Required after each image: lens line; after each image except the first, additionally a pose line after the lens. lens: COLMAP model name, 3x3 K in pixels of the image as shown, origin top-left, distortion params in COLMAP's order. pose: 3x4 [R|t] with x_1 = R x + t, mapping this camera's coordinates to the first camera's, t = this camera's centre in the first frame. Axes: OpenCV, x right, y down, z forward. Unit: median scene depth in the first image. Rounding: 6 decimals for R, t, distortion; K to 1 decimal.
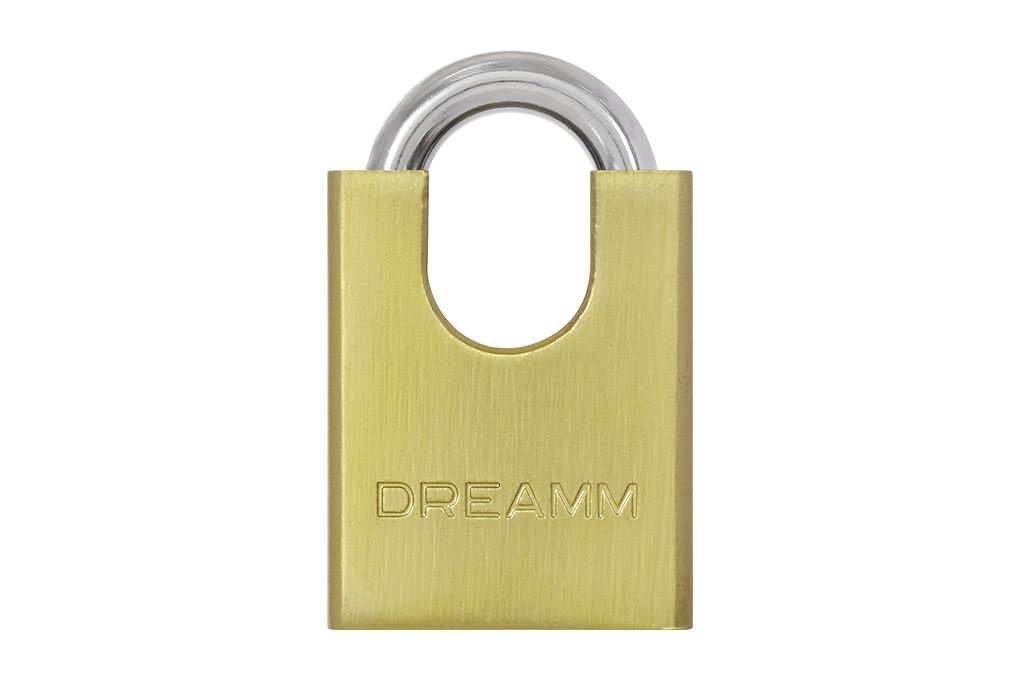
lens RADIAL K [[2937.3, 0, 513.1], [0, 2937.3, 339.5], [0, 0, 1]] dist [0.067457, 0.000000]
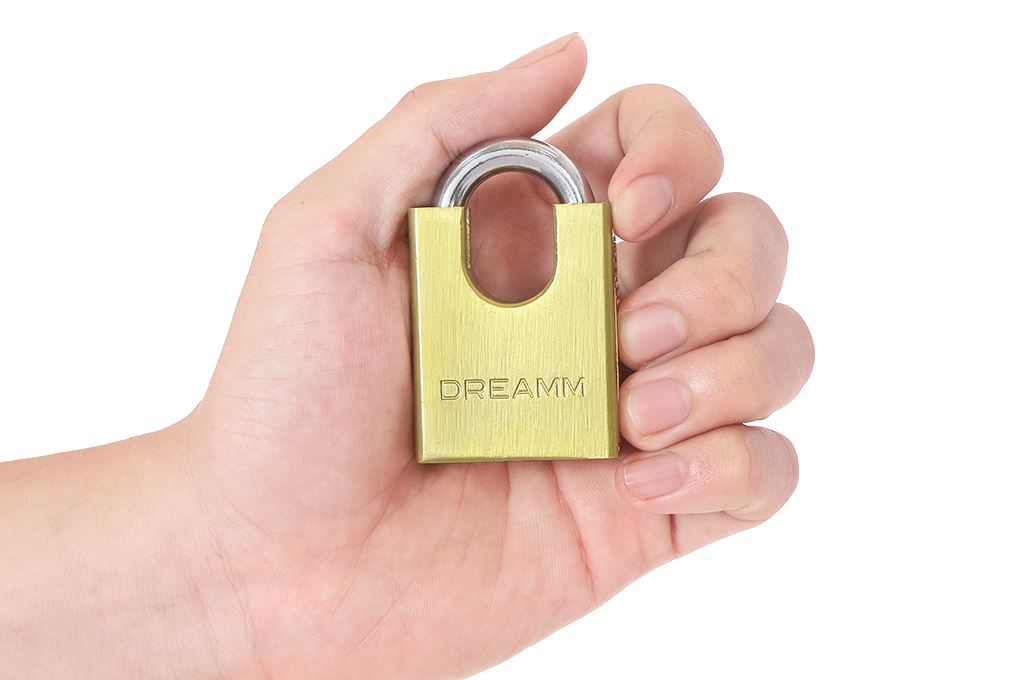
lens RADIAL K [[2937.3, 0, 510.2], [0, 2937.3, 340.1], [0, 0, 1]] dist [0.067457, 0.000000]
pose [[0.999332, -0.029997, 0.020888, -0.040548], [0.030251, 0.999471, -0.011941, 0.046484], [-0.020518, 0.012565, 0.999711, -0.797455]]
